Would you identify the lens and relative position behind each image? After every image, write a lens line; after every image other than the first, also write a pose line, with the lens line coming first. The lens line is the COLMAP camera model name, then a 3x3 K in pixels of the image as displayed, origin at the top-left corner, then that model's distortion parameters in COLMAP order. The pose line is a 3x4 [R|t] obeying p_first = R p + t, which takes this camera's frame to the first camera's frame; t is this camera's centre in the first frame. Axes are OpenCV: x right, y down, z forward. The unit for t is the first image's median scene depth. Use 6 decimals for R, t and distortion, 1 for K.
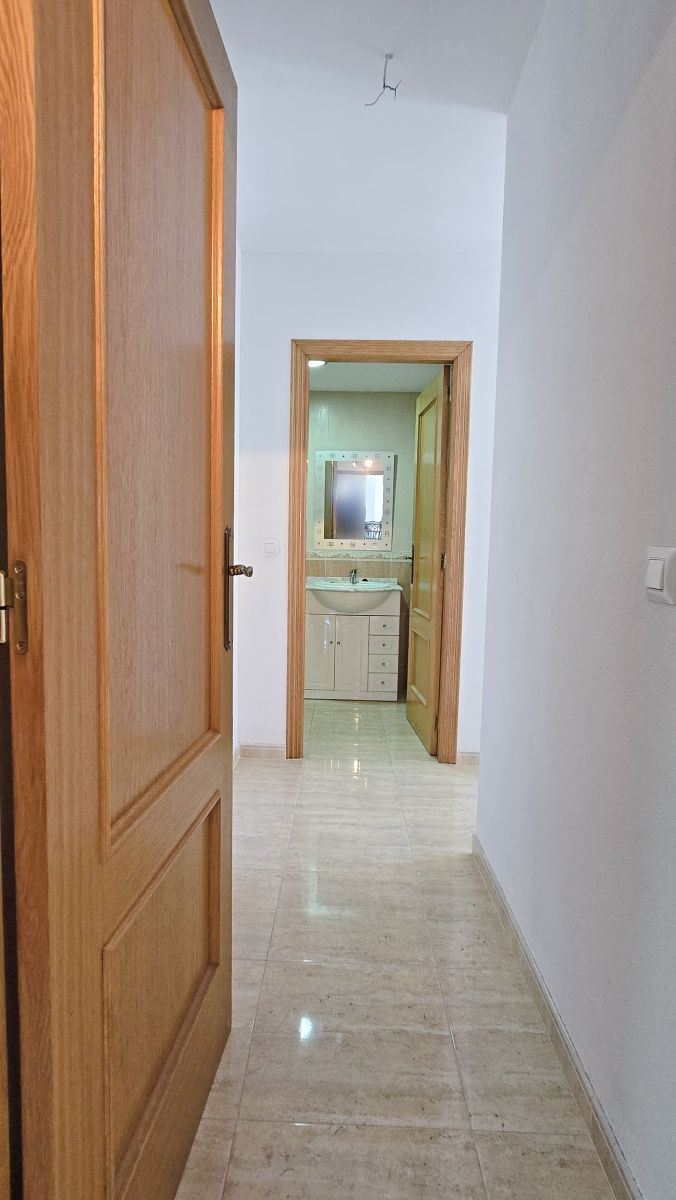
lens RADIAL K [[608.6, 0, 338.8], [0, 608.6, 594.4], [0, 0, 1]] dist [-0.001974, -0.001618]
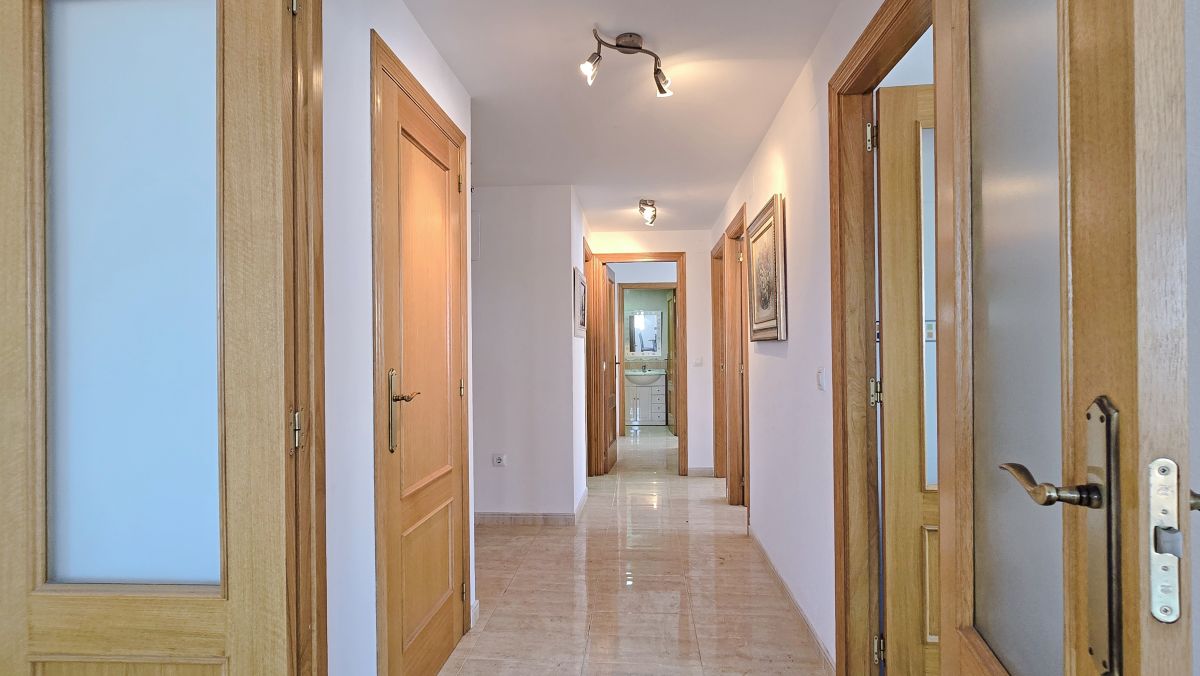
lens RADIAL K [[608.6, 0, 604.7], [0, 608.6, 345.0], [0, 0, 1]] dist [-0.001974, -0.001618]
pose [[0.998182, -0.025974, -0.054379, 0.004312], [0.021260, 0.996107, -0.085545, 0.081228], [0.056389, 0.084233, 0.994849, -1.380011]]
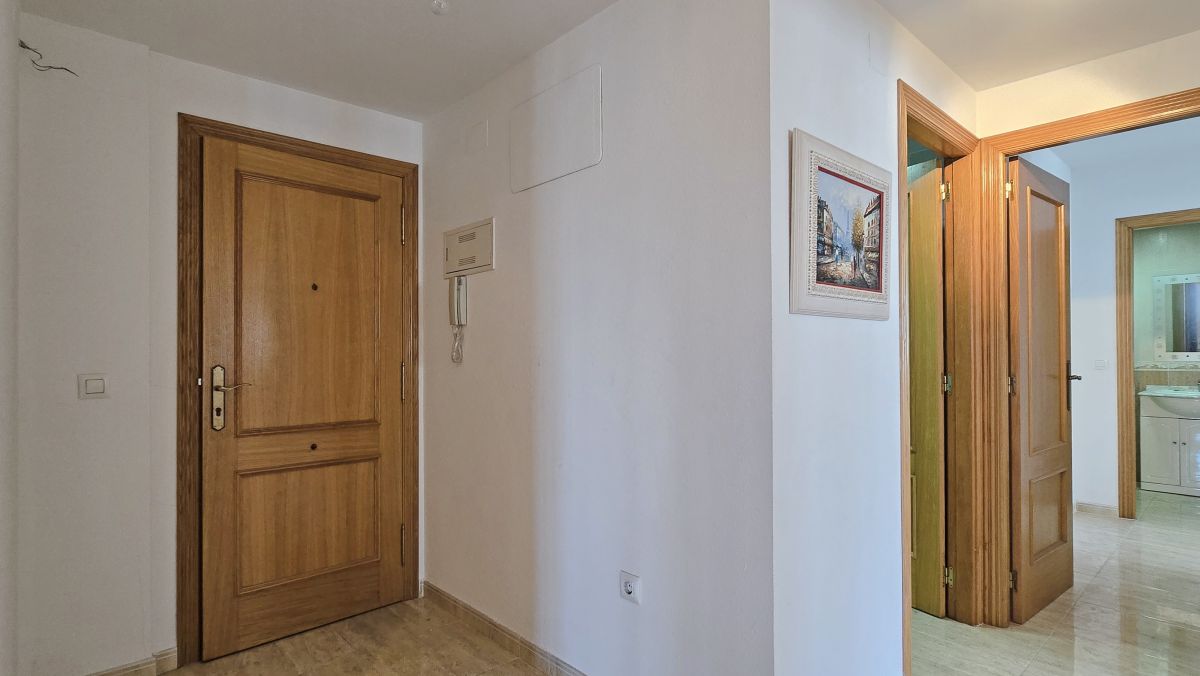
lens RADIAL K [[608.6, 0, 601.2], [0, 608.6, 347.2], [0, 0, 1]] dist [-0.001974, -0.001618]
pose [[0.680452, -0.028248, -0.732248, 0.107166], [-0.038610, 0.996487, -0.074320, 0.029847], [0.731775, 0.078843, 0.676970, -0.659167]]
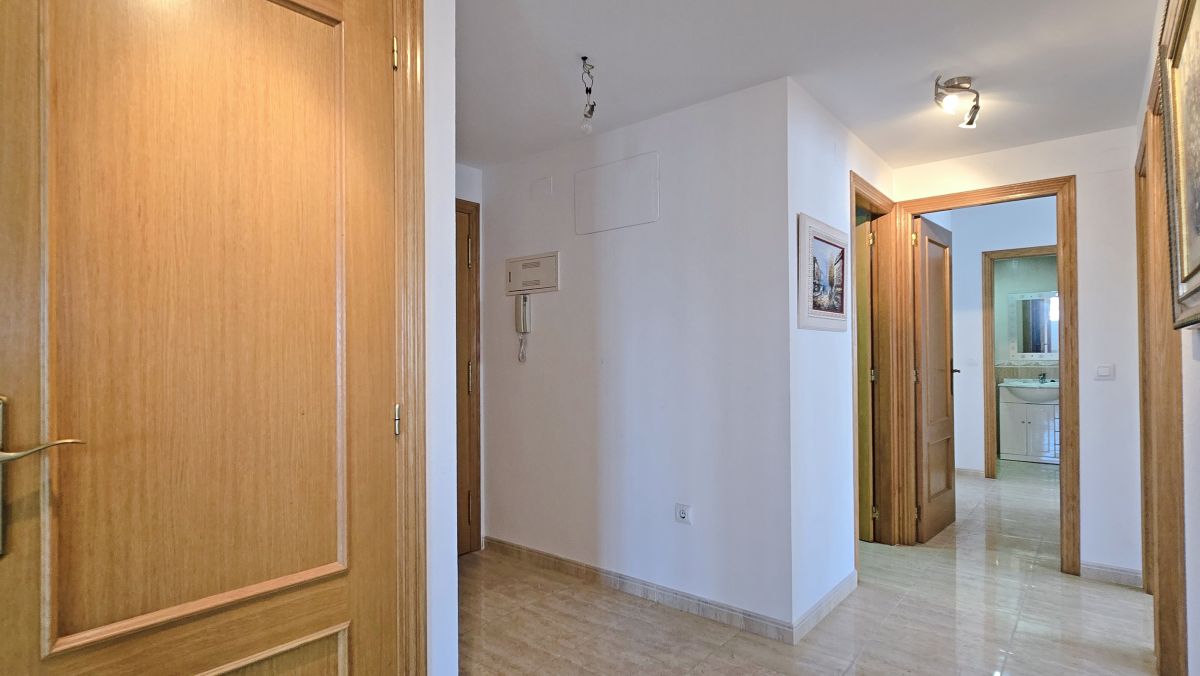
lens RADIAL K [[608.6, 0, 601.3], [0, 608.6, 346.1], [0, 0, 1]] dist [-0.001974, -0.001618]
pose [[0.778125, -0.031716, -0.627308, 0.139734], [-0.026915, 0.996123, -0.083749, 0.051556], [0.627532, 0.082051, 0.774255, -0.933341]]
